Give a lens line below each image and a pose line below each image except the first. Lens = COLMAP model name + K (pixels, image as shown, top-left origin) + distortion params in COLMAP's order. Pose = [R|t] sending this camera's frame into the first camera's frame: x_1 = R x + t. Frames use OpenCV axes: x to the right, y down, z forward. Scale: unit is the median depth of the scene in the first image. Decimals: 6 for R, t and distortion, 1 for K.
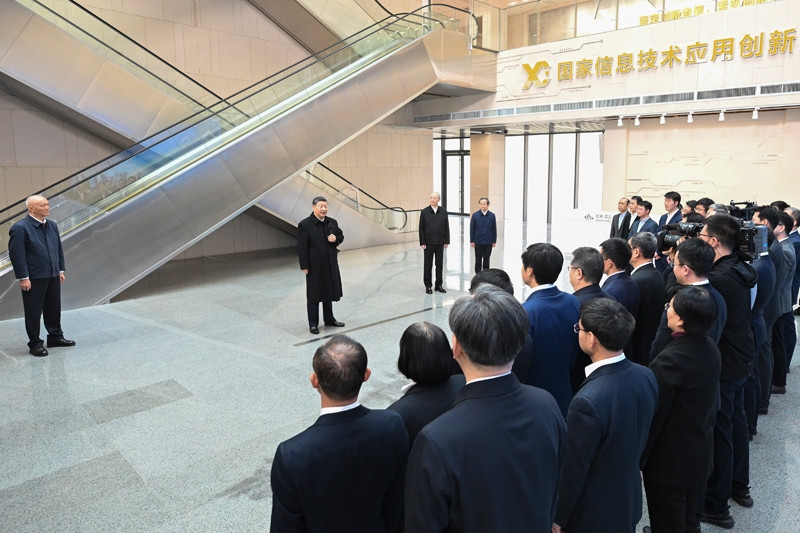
lens RADIAL K [[562.7, 0, 400.0], [0, 562.7, 266.5], [0, 0, 1]] dist [-0.002641, 0.000621]
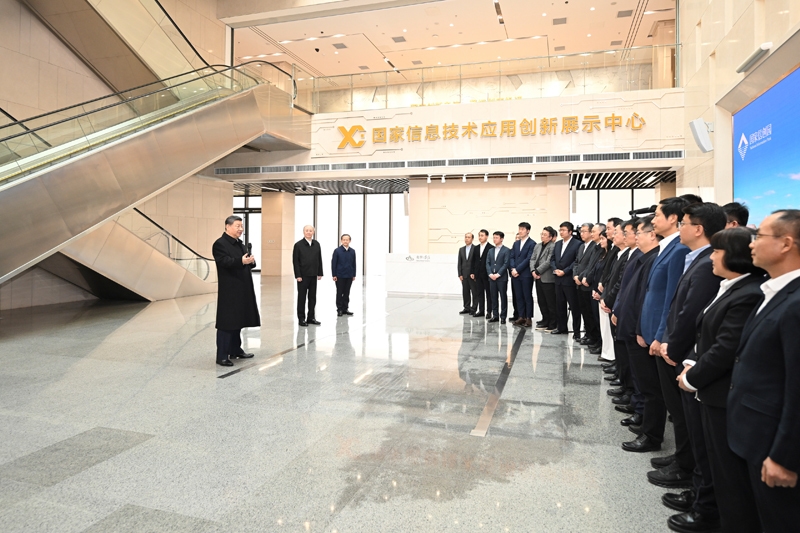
lens RADIAL K [[523.0, 0, 400.0], [0, 523.0, 266.5], [0, 0, 1]] dist [-0.009393, 0.000531]
pose [[0.872529, -0.005720, 0.488529, -0.224093], [0.068587, 0.991463, -0.110889, 0.051243], [-0.483725, 0.130261, 0.865472, 0.085181]]
